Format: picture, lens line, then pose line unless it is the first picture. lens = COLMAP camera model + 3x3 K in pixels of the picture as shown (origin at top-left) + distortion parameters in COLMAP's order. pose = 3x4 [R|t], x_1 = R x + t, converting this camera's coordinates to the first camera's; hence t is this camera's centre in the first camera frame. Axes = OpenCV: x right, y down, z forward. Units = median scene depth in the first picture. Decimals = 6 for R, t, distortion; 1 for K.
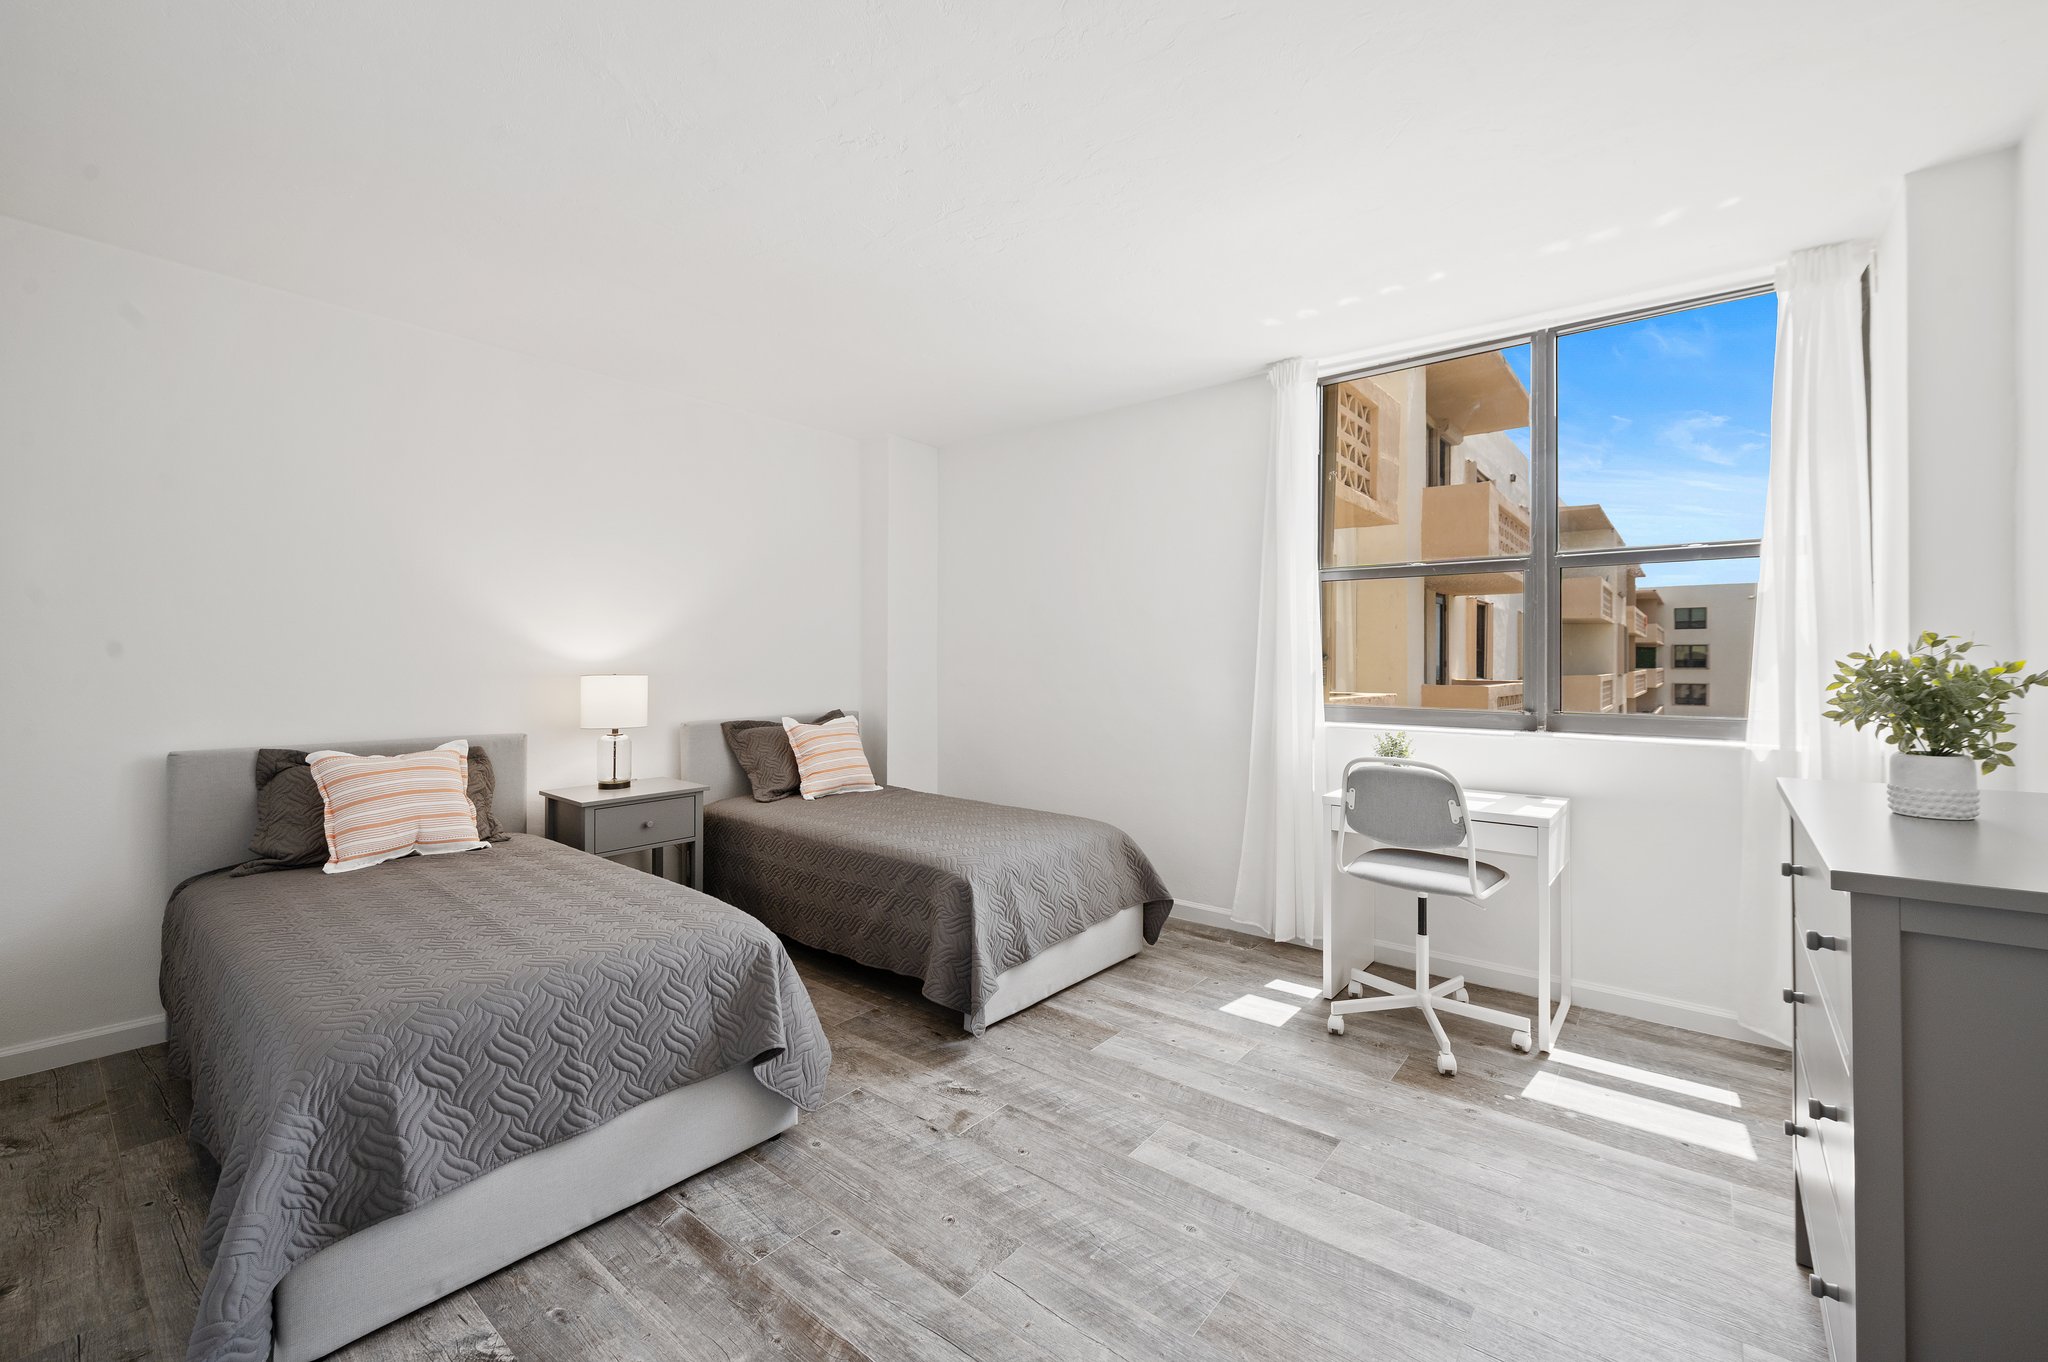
lens RADIAL K [[832.3, 0, 1030.7], [0, 832.3, 668.4], [0, 0, 1]] dist [-0.001747, -0.000348]
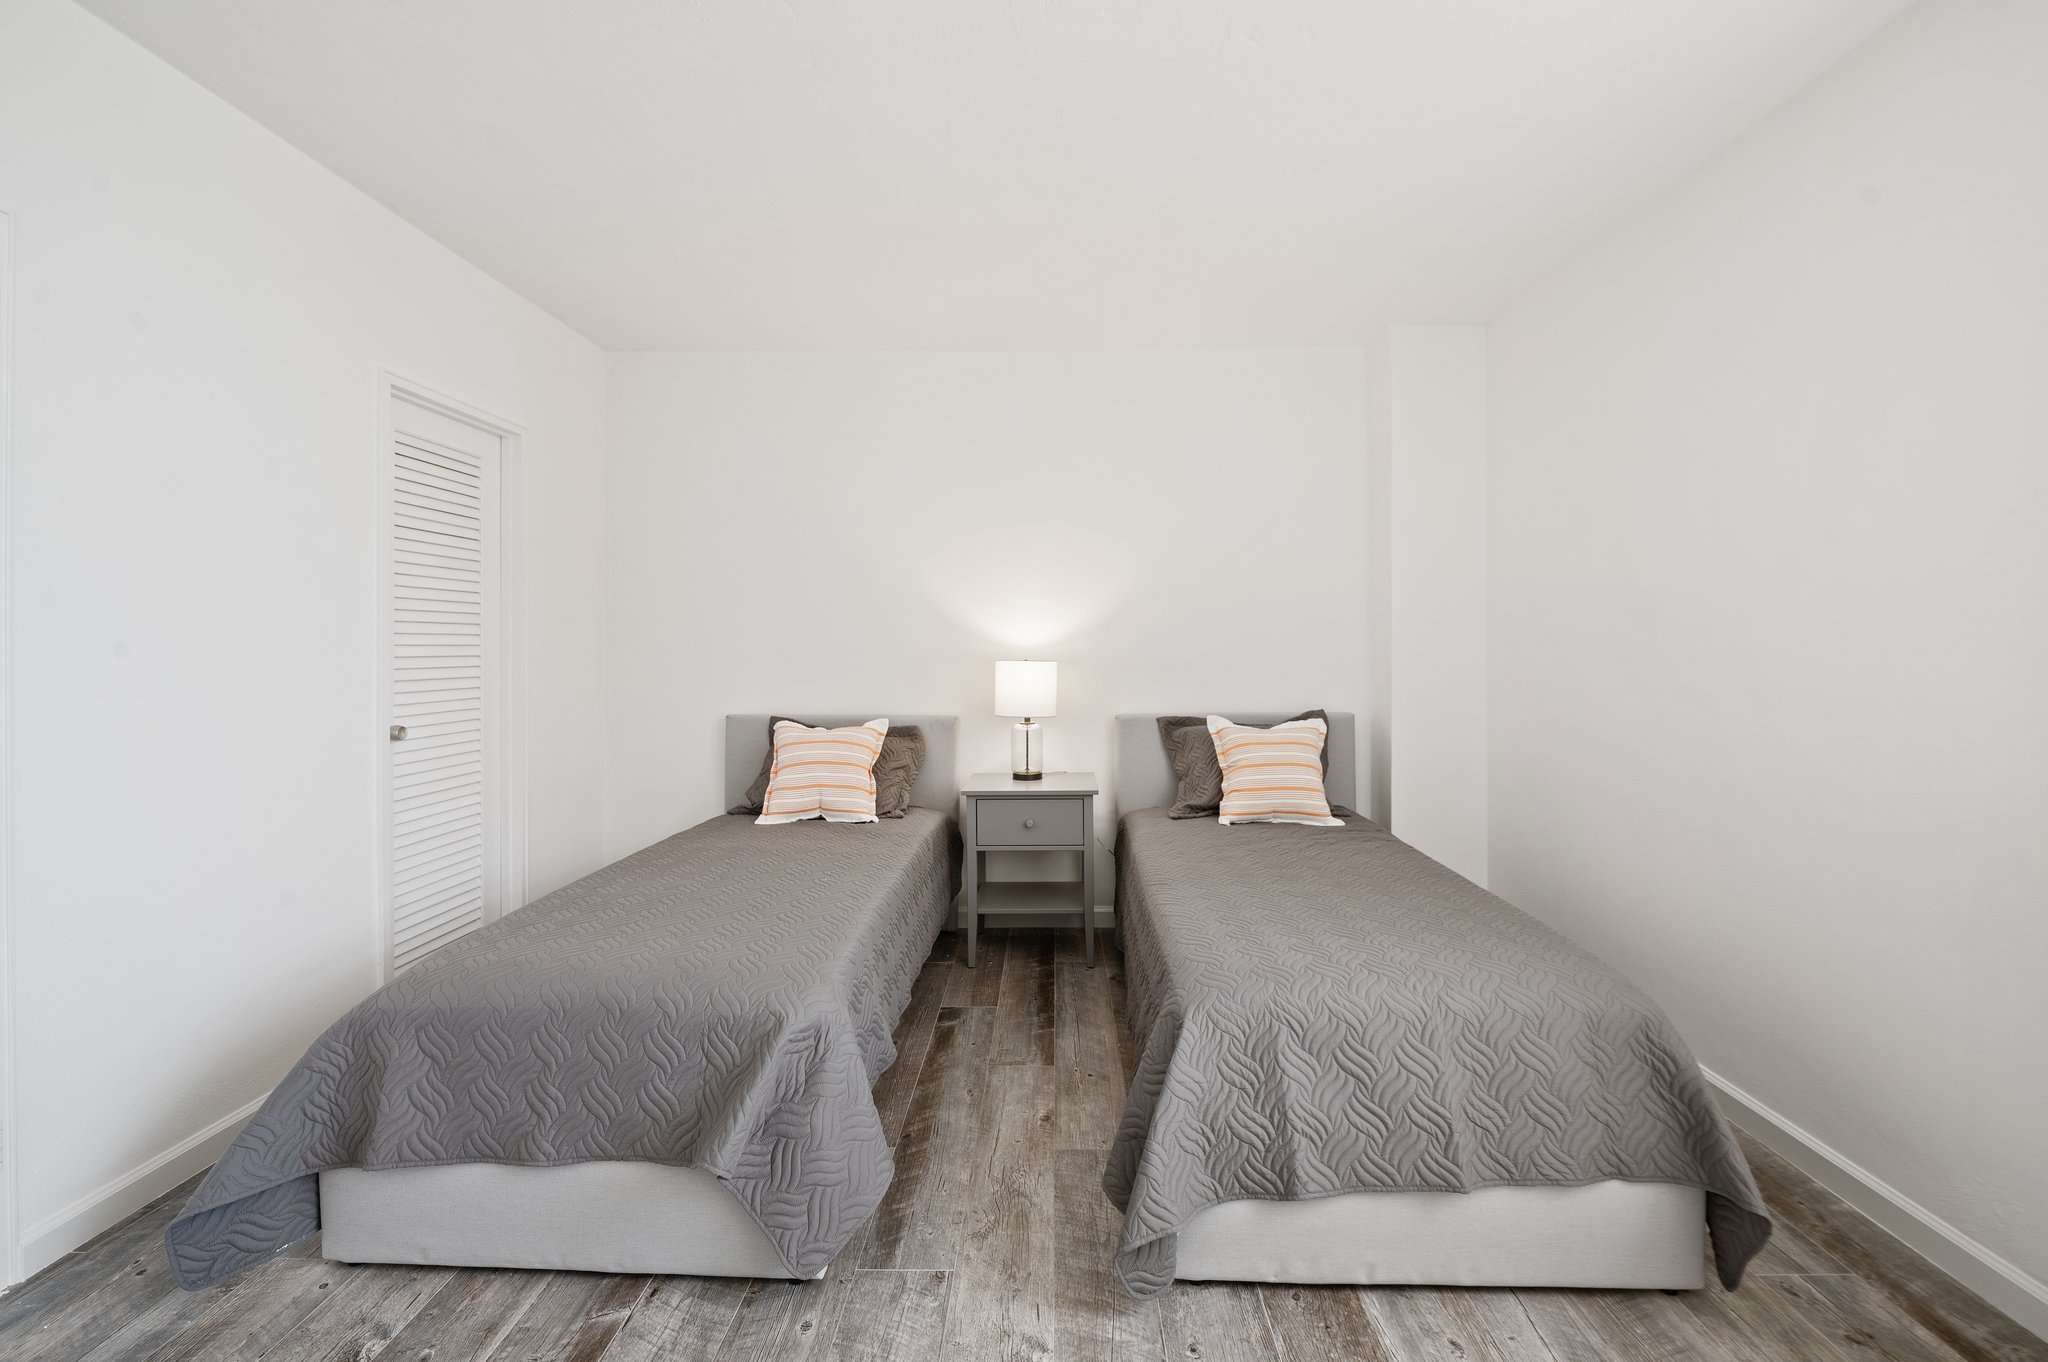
lens RADIAL K [[814.9, 0, 1039.8], [0, 814.9, 649.8], [0, 0, 1]] dist [-0.007529, -0.000155]
pose [[0.620666, -0.001757, -0.784073, 0.285068], [-0.003884, 0.999978, -0.005315, 0.000382], [0.784066, 0.006345, 0.620645, 0.508934]]
